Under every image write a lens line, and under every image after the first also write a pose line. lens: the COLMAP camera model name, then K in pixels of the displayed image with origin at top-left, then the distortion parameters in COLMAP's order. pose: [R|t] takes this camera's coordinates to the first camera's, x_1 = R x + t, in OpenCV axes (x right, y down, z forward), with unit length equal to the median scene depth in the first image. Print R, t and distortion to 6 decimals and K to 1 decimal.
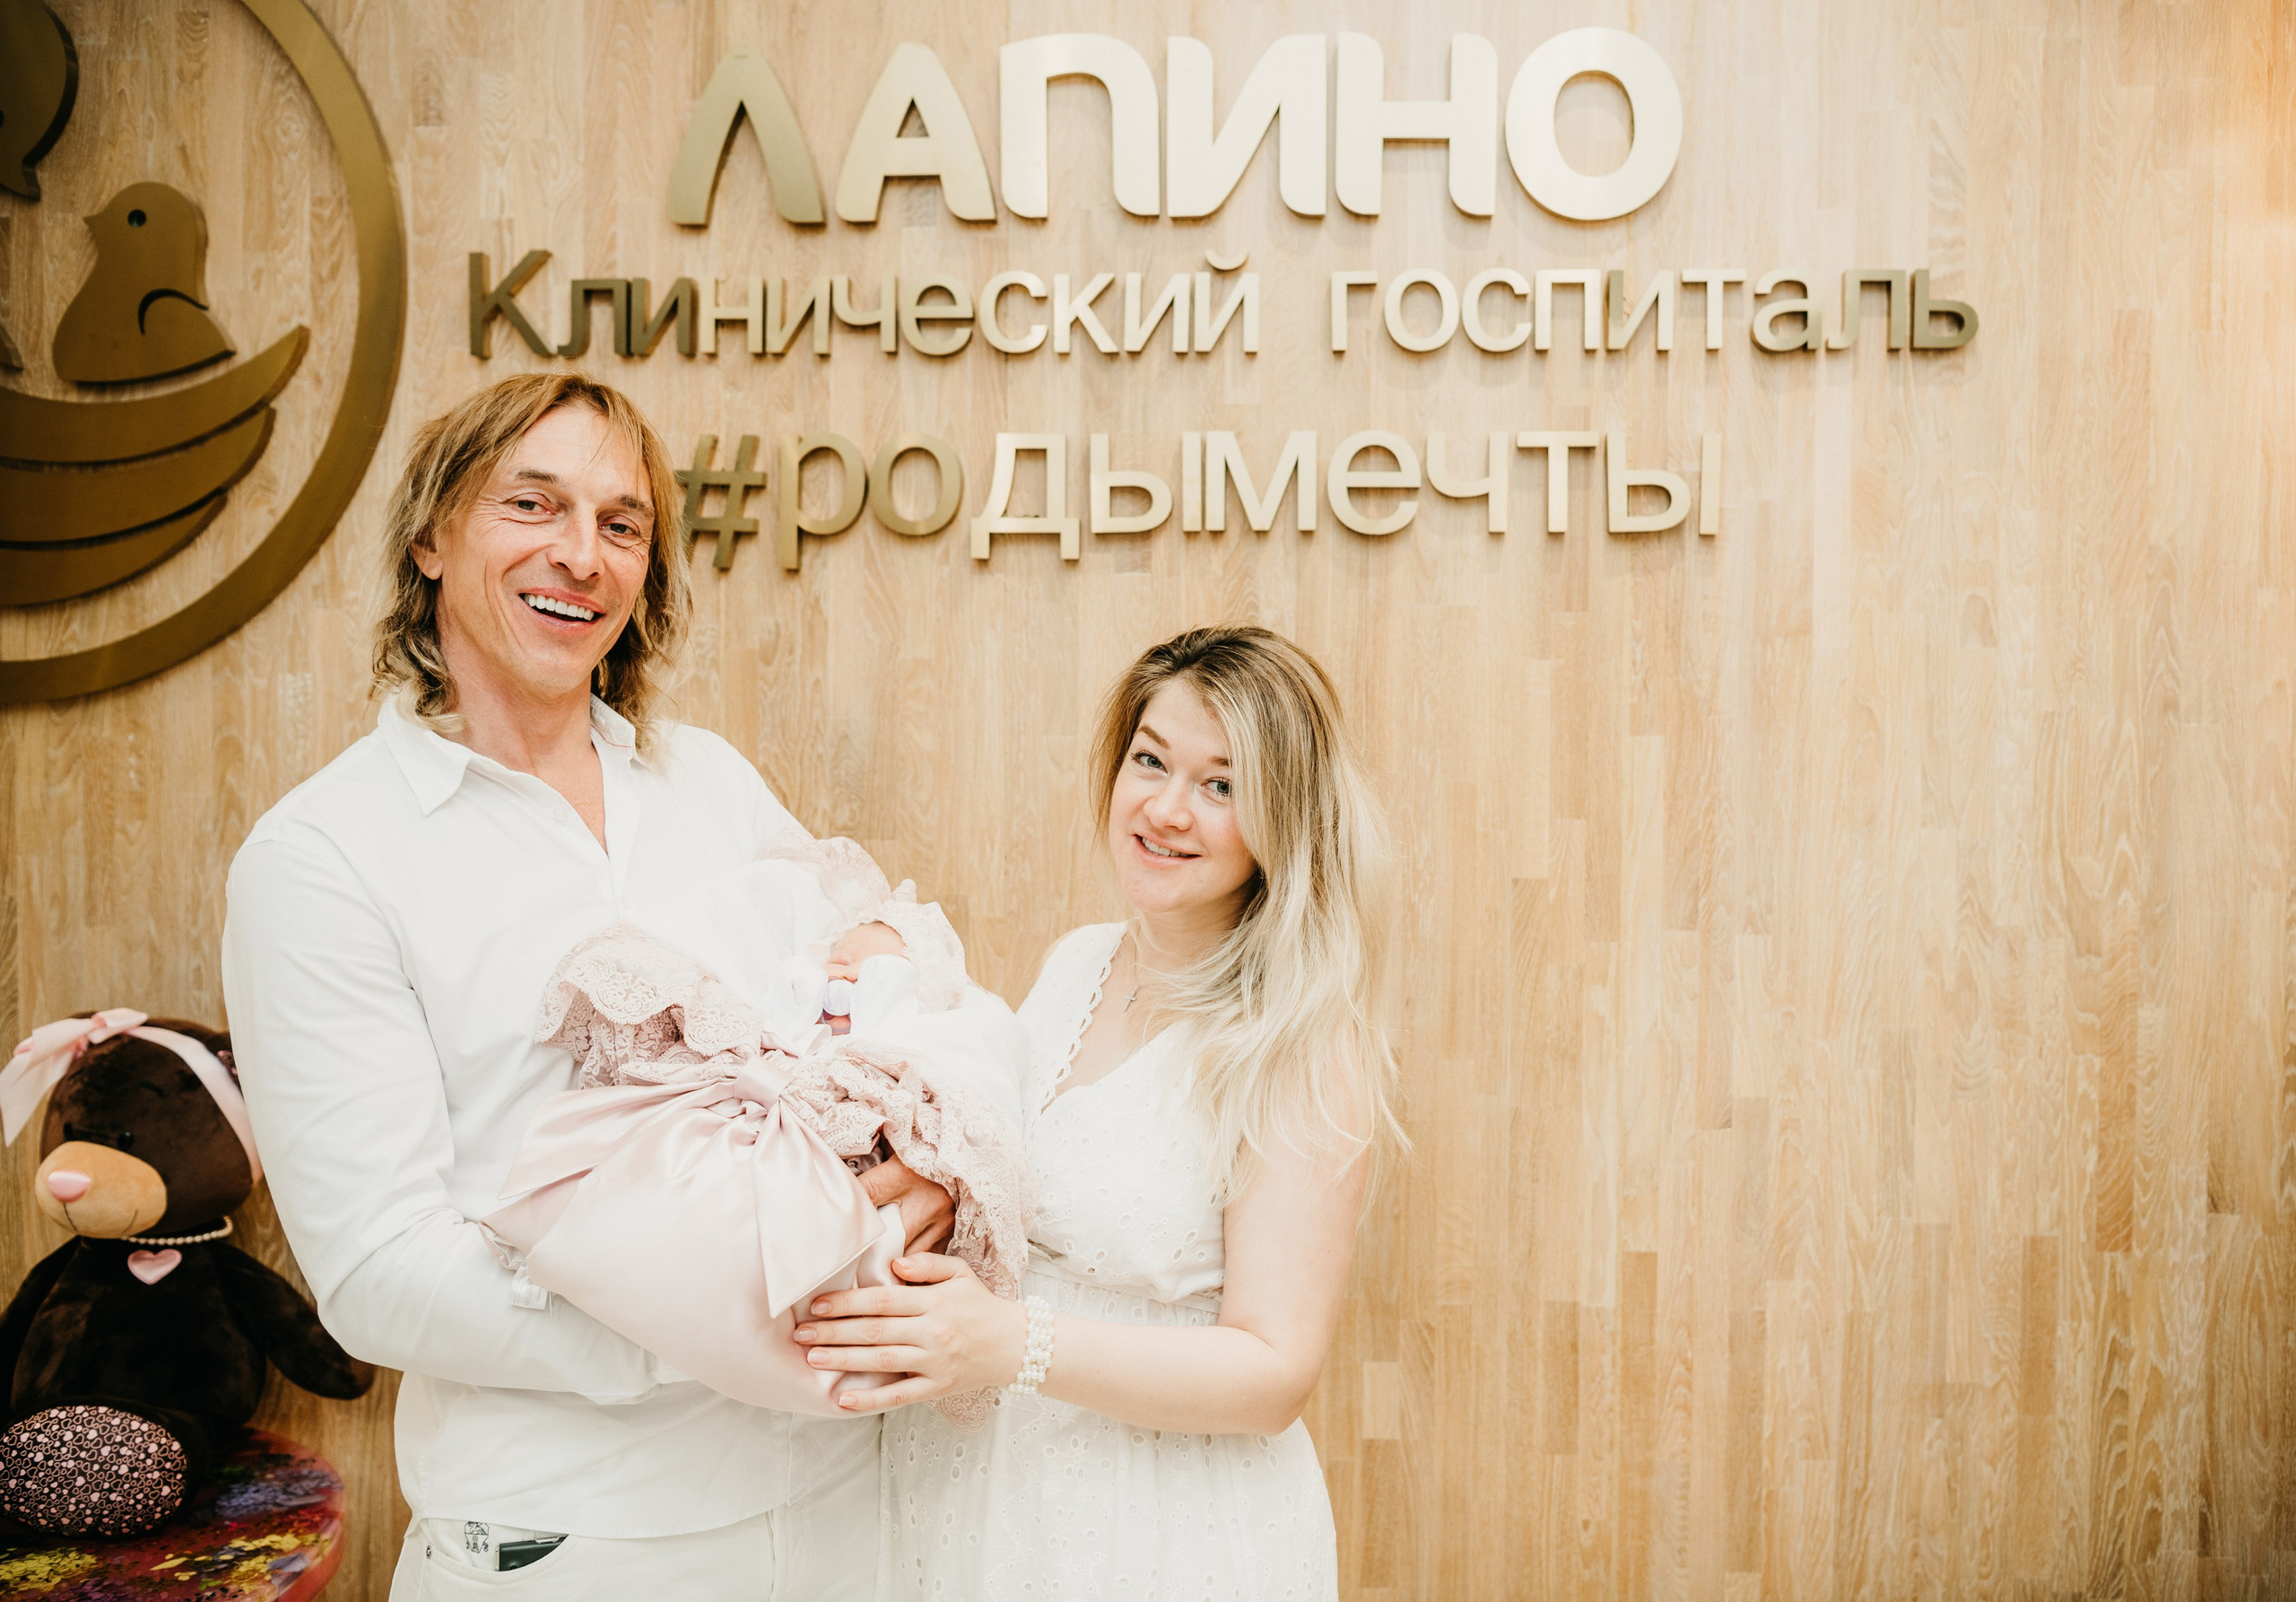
lens RADIAL K [[1992.9, 0, 1231.5], [0, 1992.9, 794.7], [0, 0, 1]] dist [-0.045763, 0.041896]
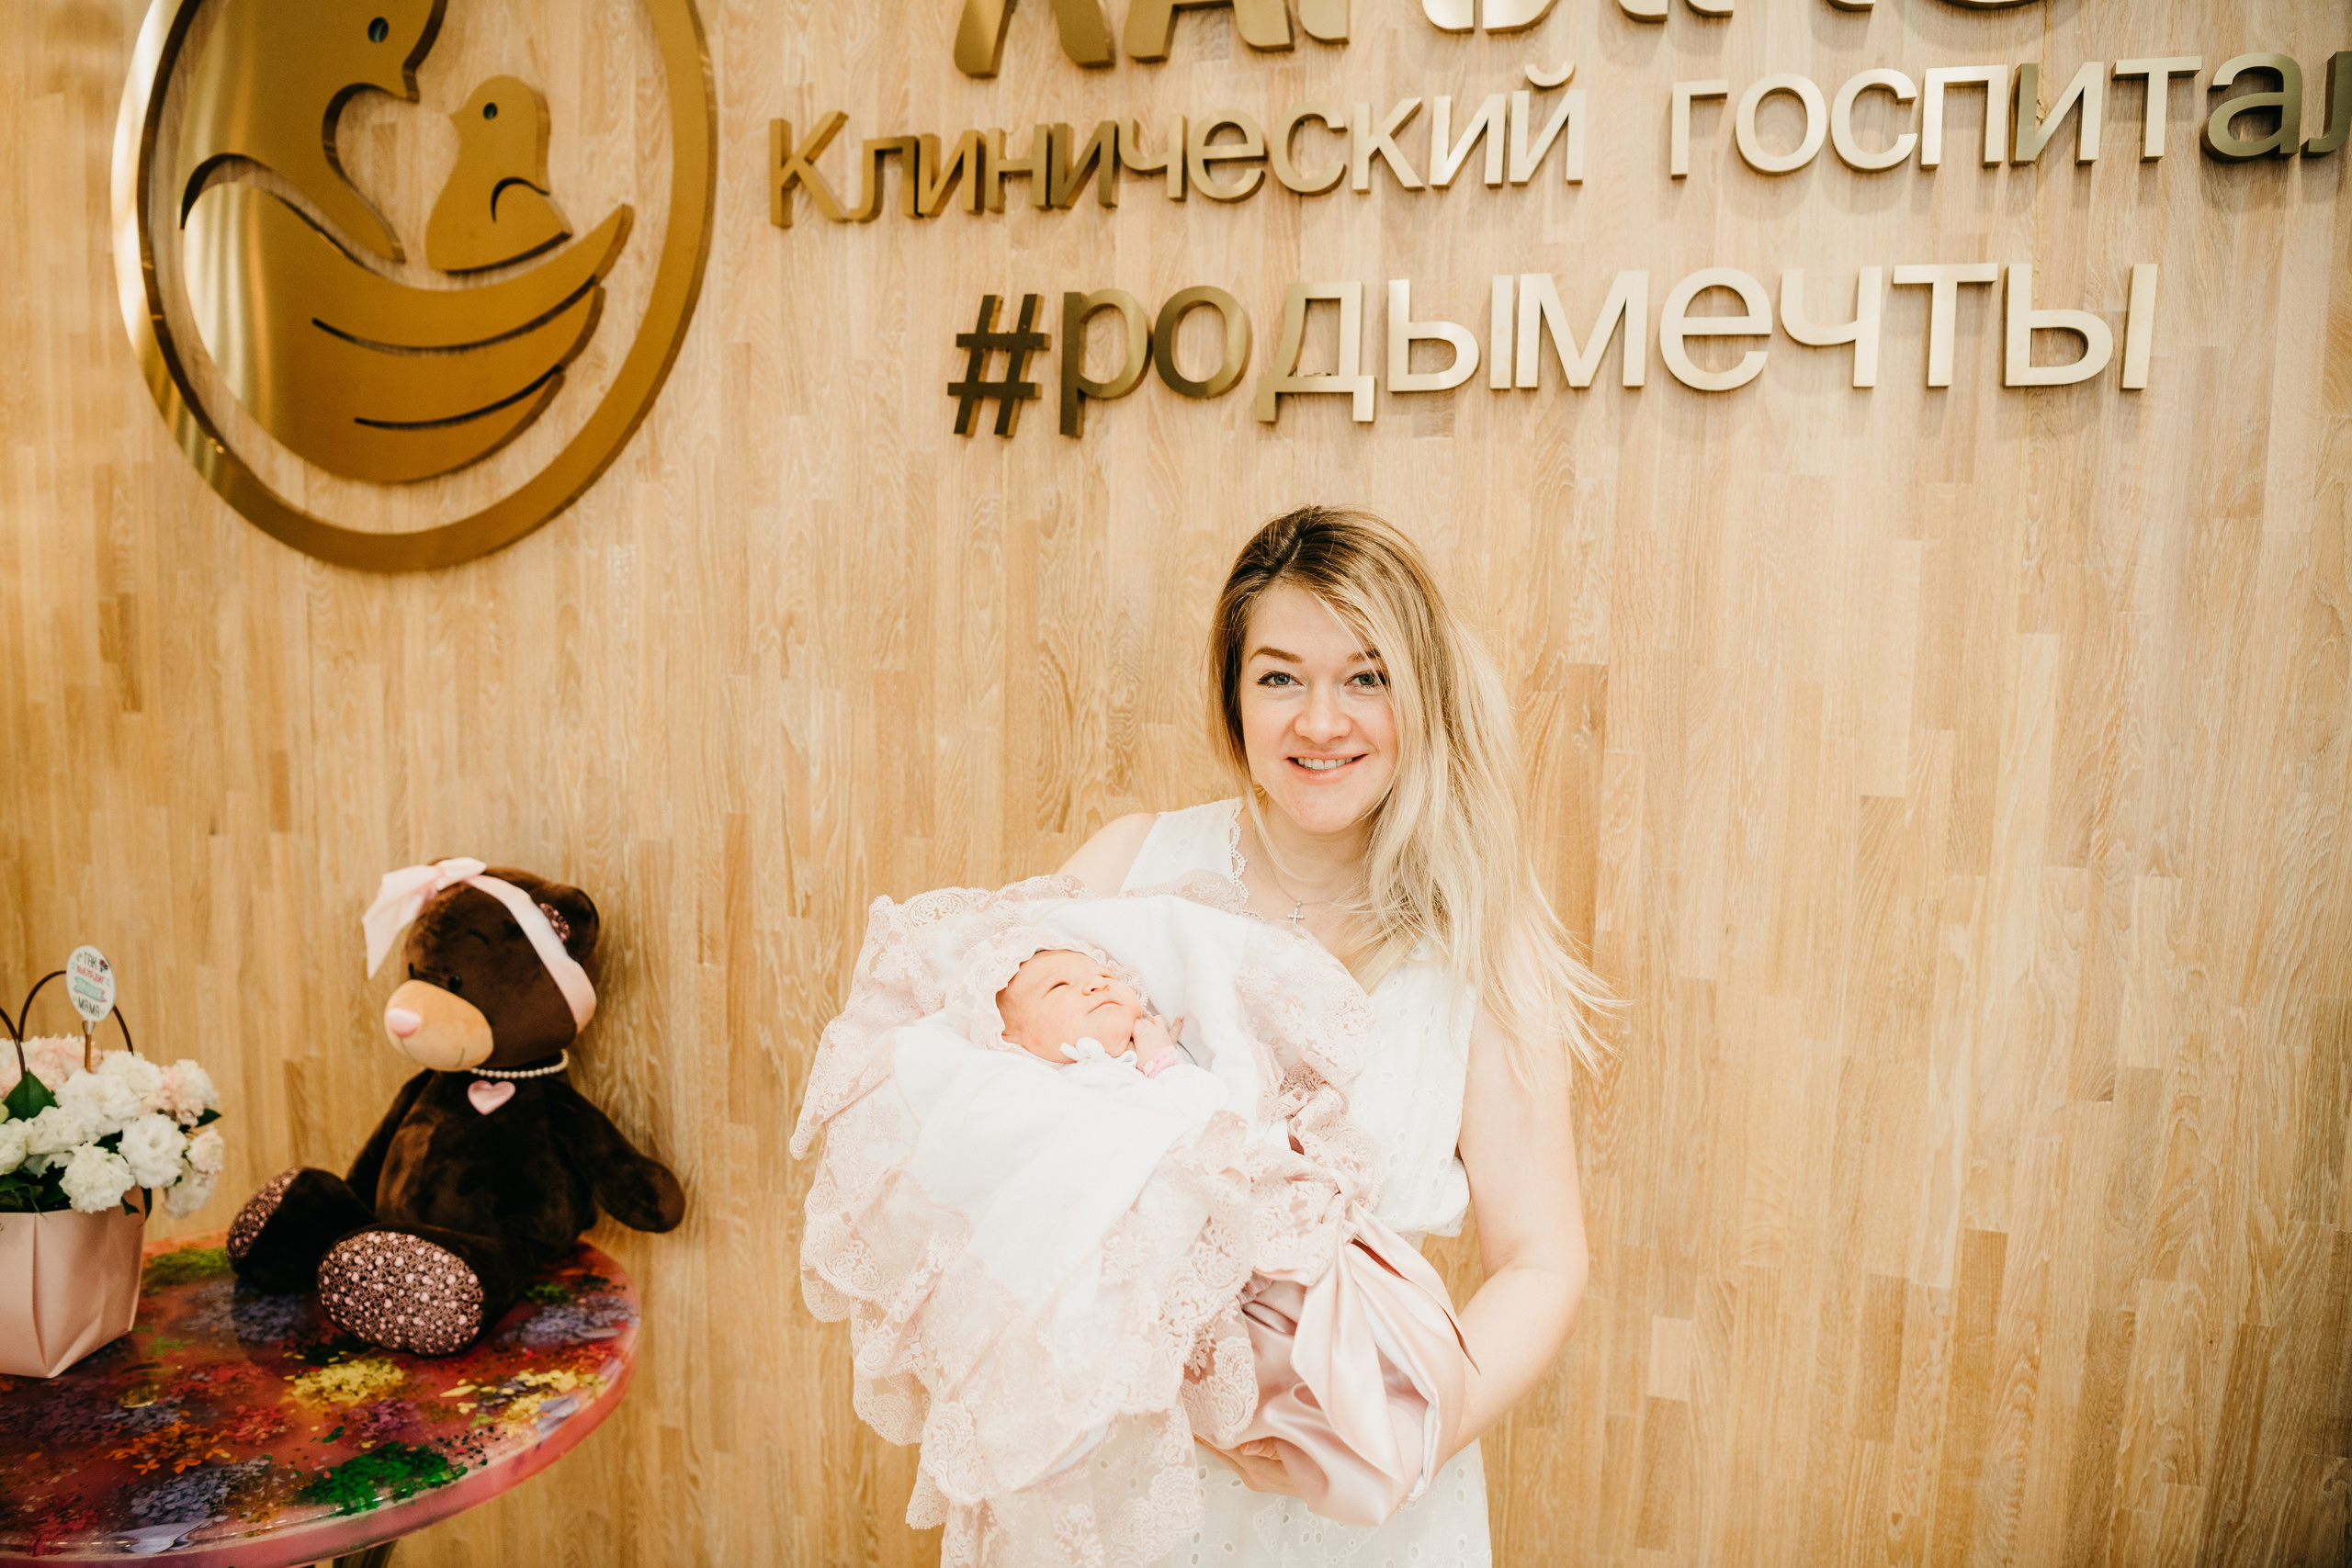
lens RADIAL K [[1610.6, 0, 1182.7], [0, 1610.6, 790.1], [0, 0, 1]] dist [-0.077602, 0.018357]
pose [[0.967188, 0.045215, -0.250008, 0.029248], [-0.025202, 0.996258, 0.082677, -0.009637], [0.252811, -0.073663, 0.964707, 0.264337]]
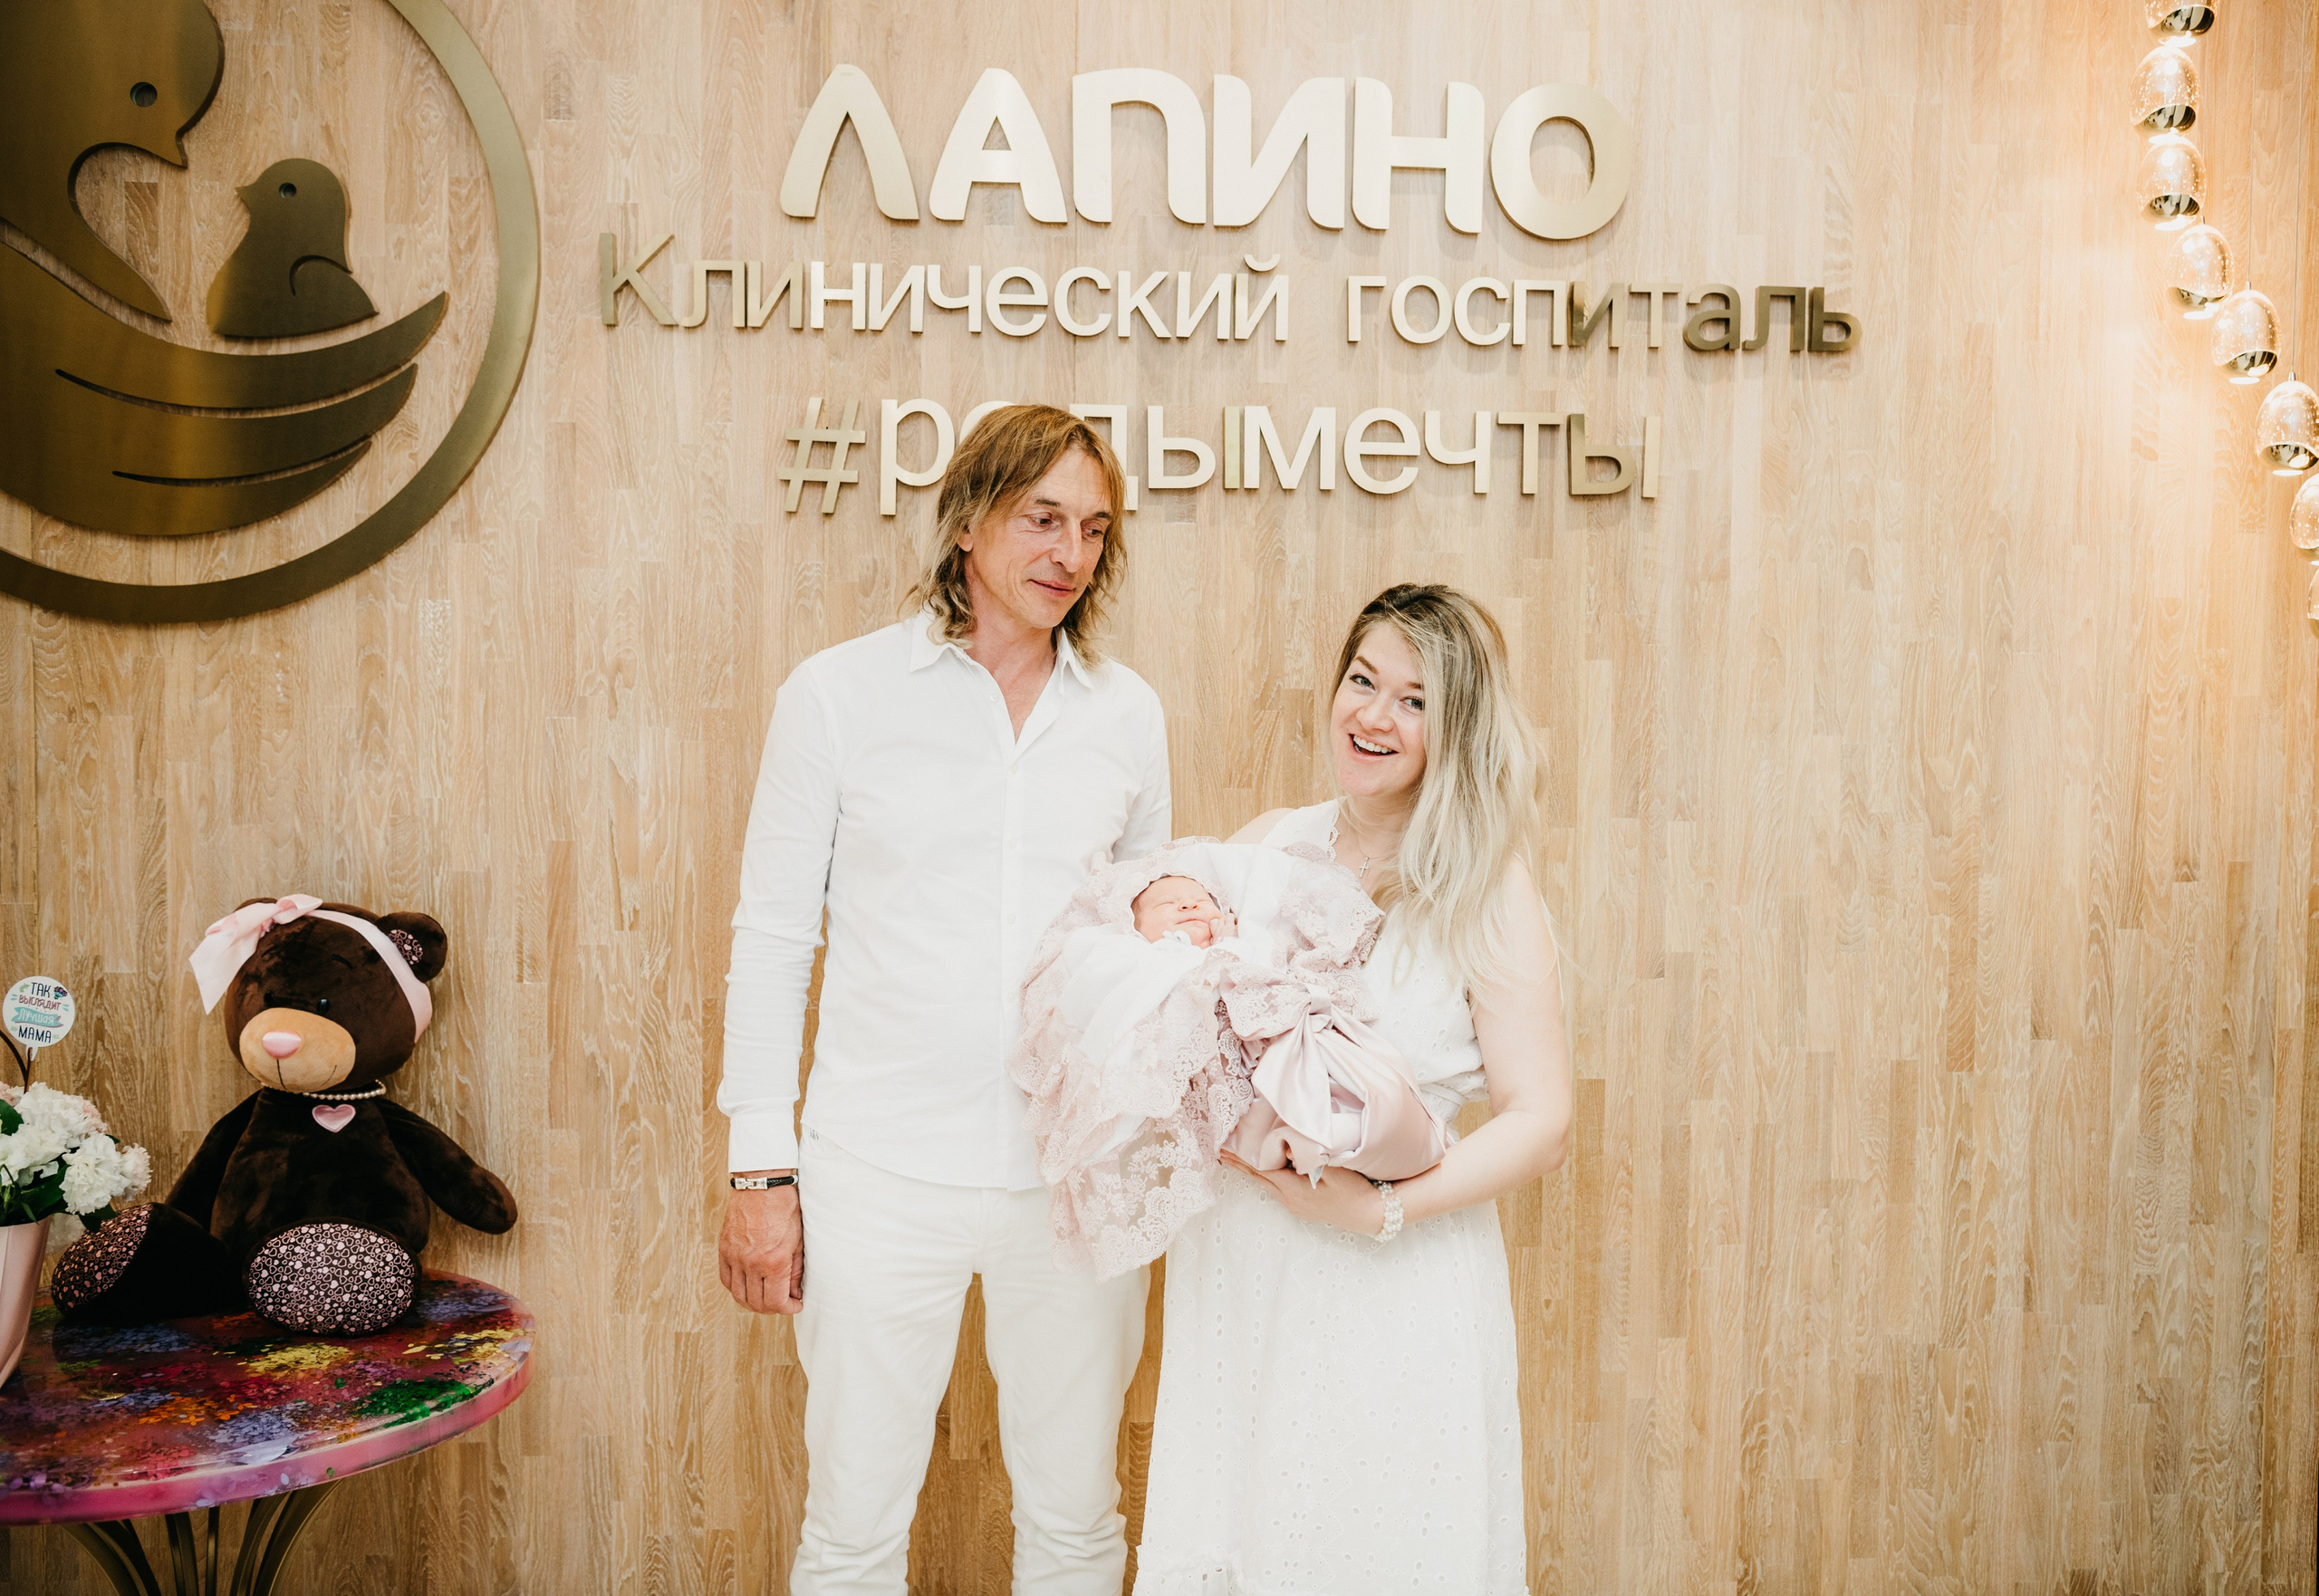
lens RADIAL K [[2290.2, 0, 1287.8], [0, 2290.2, 752.7], [0, 0, 1]] dist [-0.024687, 0.066546]
pose [[0.990593, -0.001405, 0.136836, -0.175411], [-0.001191, 0.999821, 0.018893, 0.001241], [-0.136838, -0.018878, 0.990413, -0.377599]]
